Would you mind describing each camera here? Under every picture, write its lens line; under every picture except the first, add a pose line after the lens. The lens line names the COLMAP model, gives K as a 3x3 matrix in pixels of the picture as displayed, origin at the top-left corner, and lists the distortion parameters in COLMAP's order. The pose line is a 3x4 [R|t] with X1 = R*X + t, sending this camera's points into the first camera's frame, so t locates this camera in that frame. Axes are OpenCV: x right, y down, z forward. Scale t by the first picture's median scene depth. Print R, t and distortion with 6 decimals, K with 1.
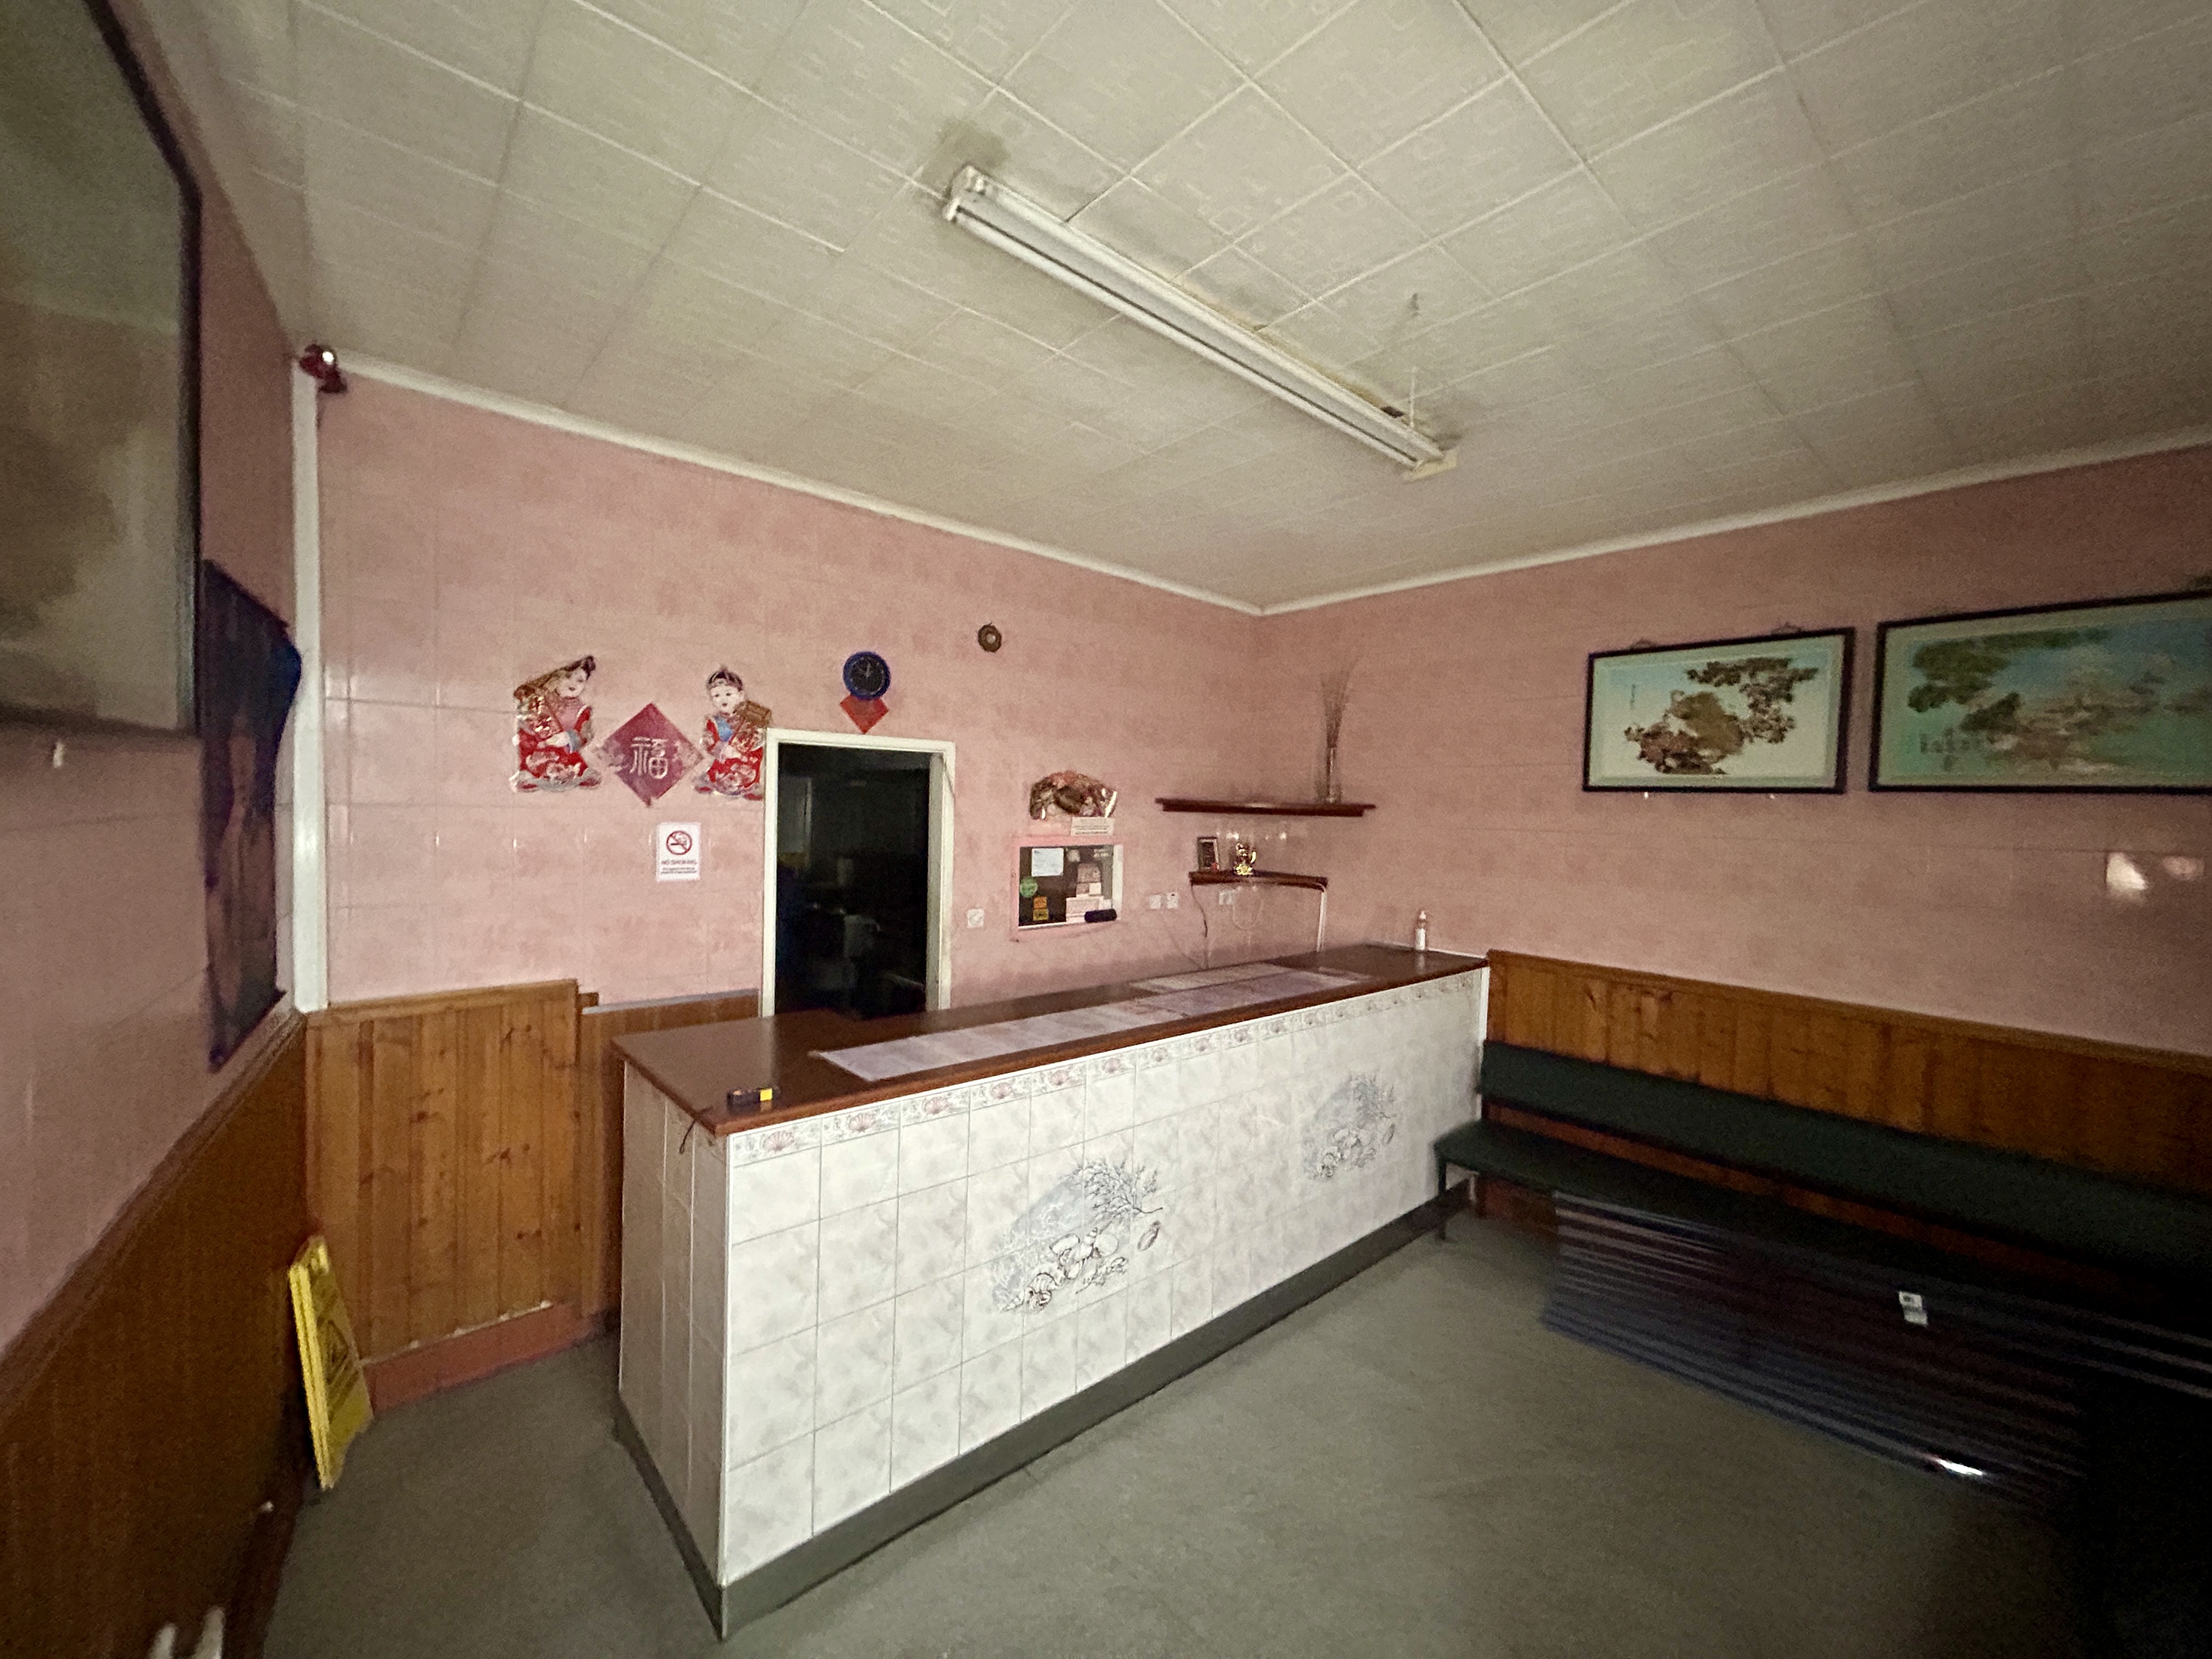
lens RADIAL K [[890.6, 0, 1106.0], [0, 890.6, 829.5], [0, 0, 1]] dist [-0.001506, -0.000492]
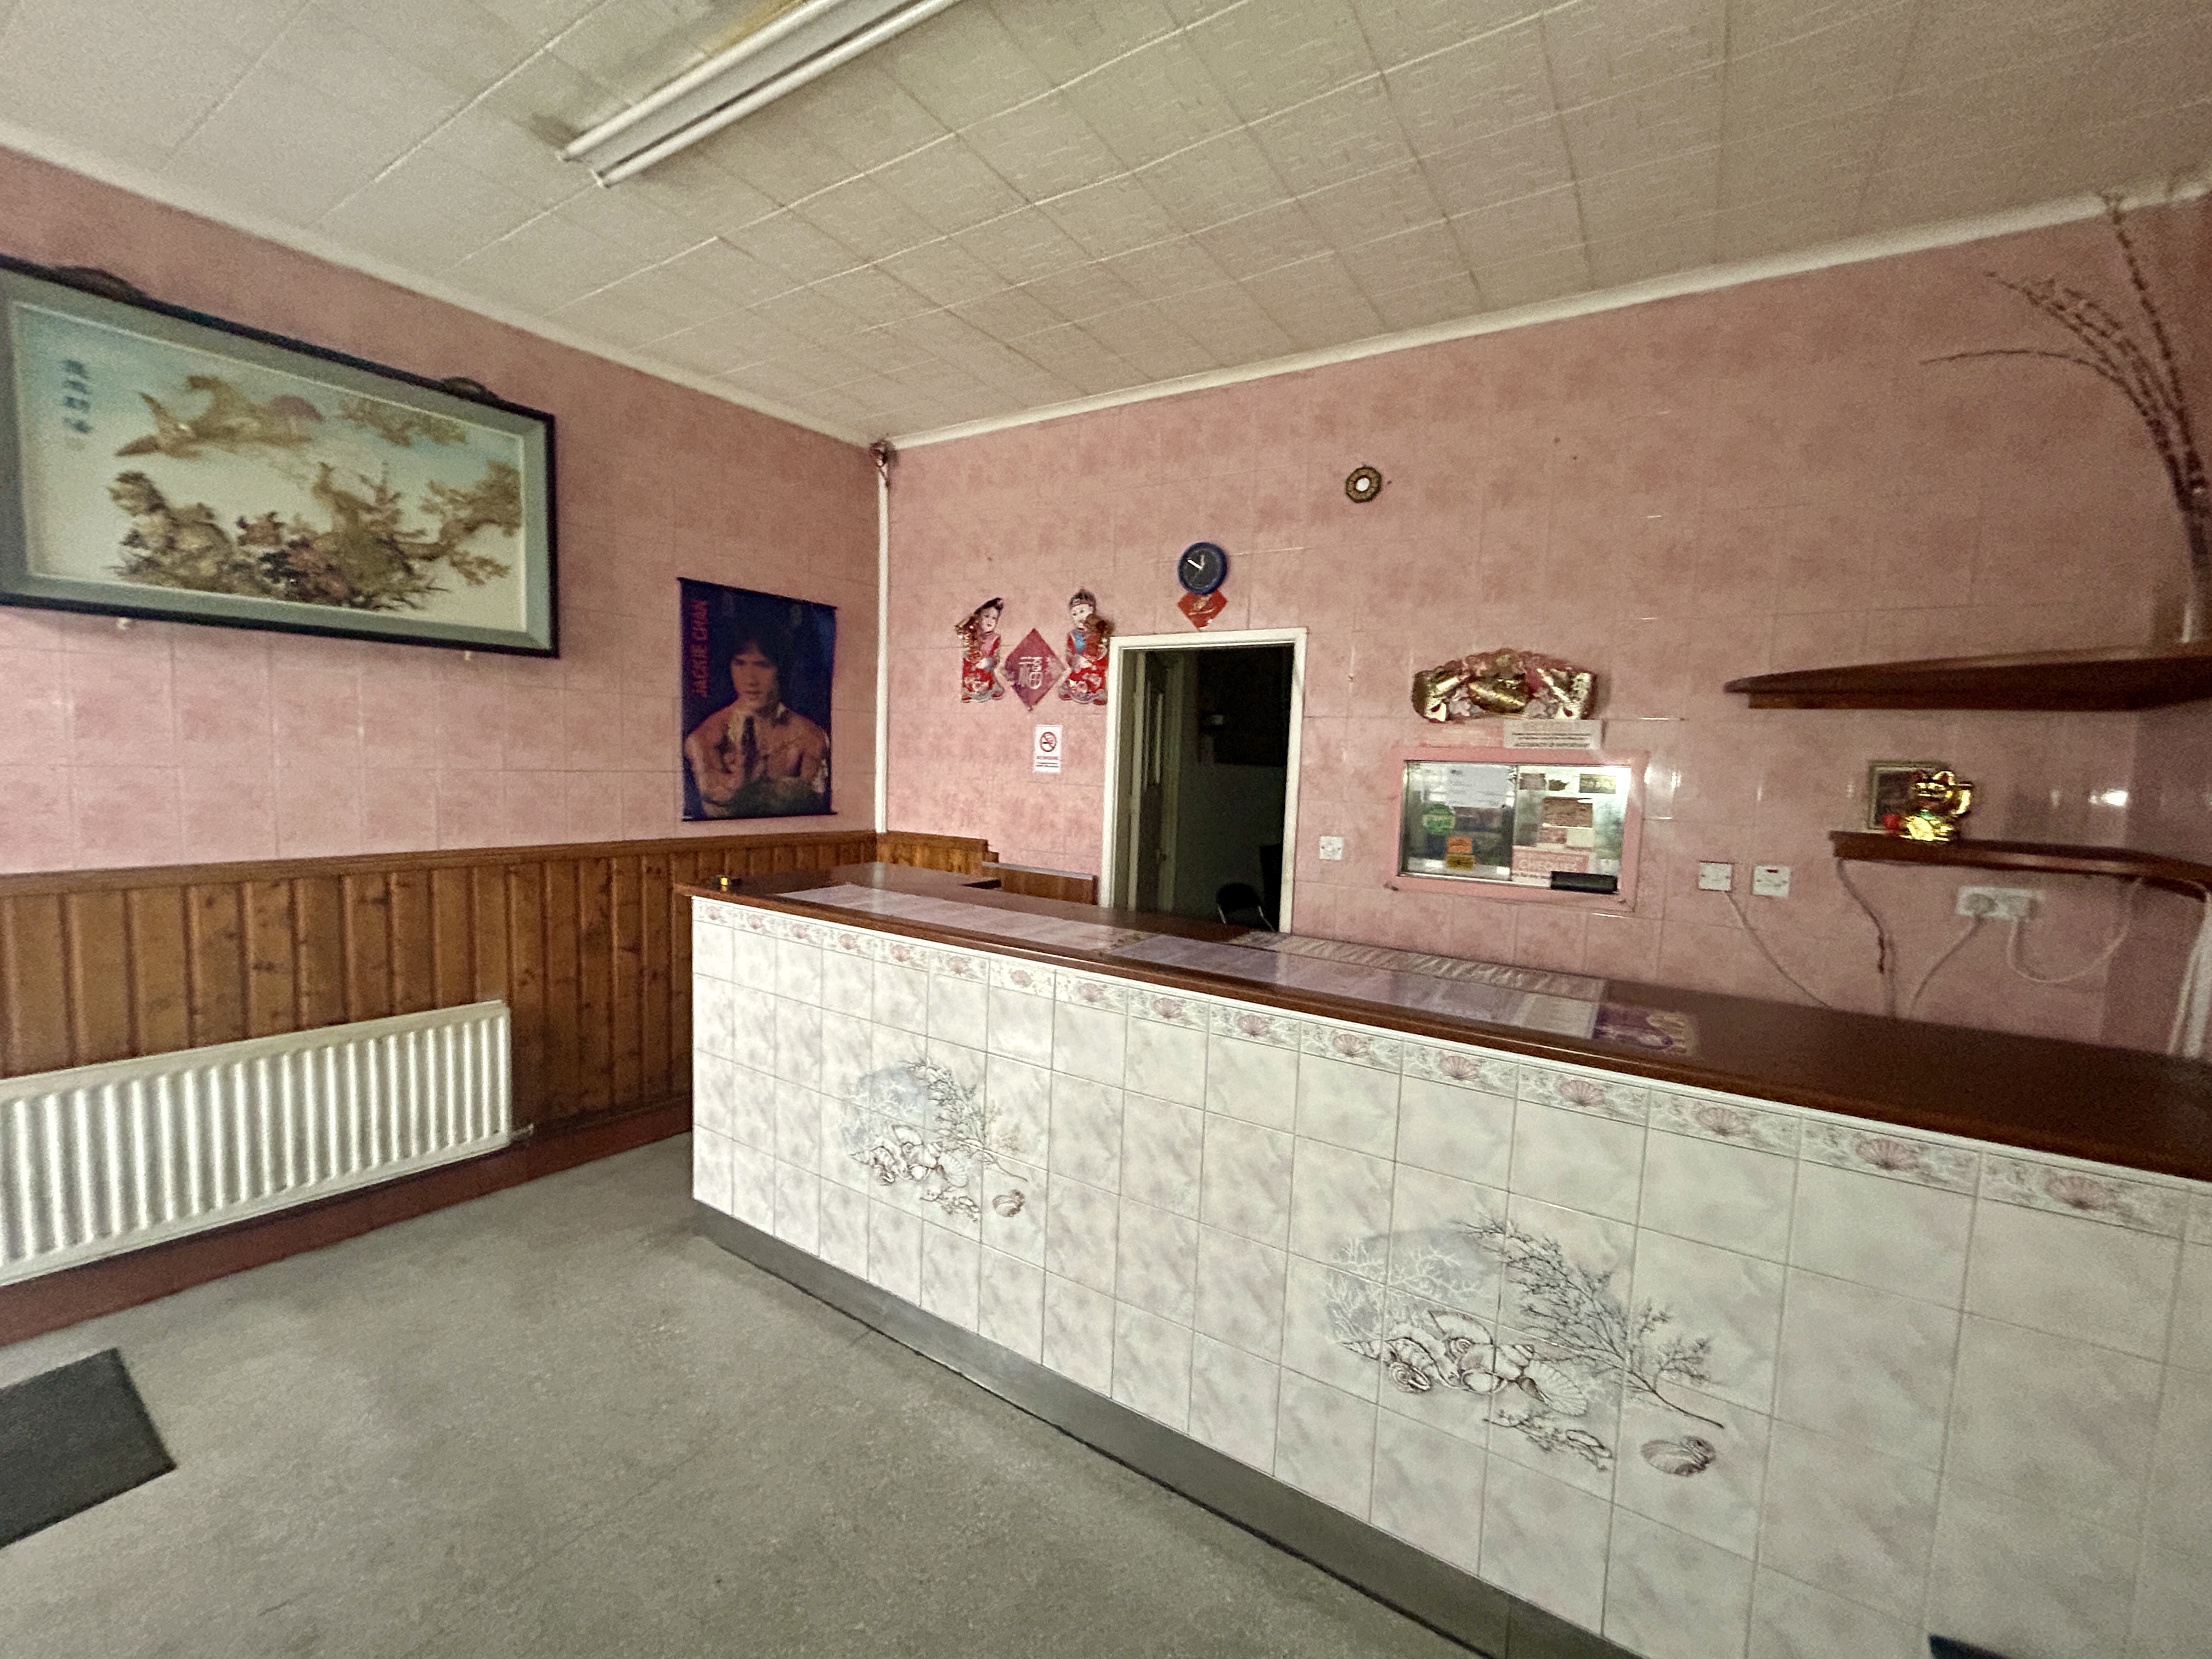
lens RADIAL K [[890.6, 0, 1106.0], [0, 890.6, 829.5], [0, 0, 1]] dist [-0.001506, -0.000492]
pose [[0.280537, 0.060892, -0.957910, 0.697189], [-0.056566, 0.997300, 0.046830, 0.071812], [0.958175, 0.041047, 0.283224, 0.725823]]
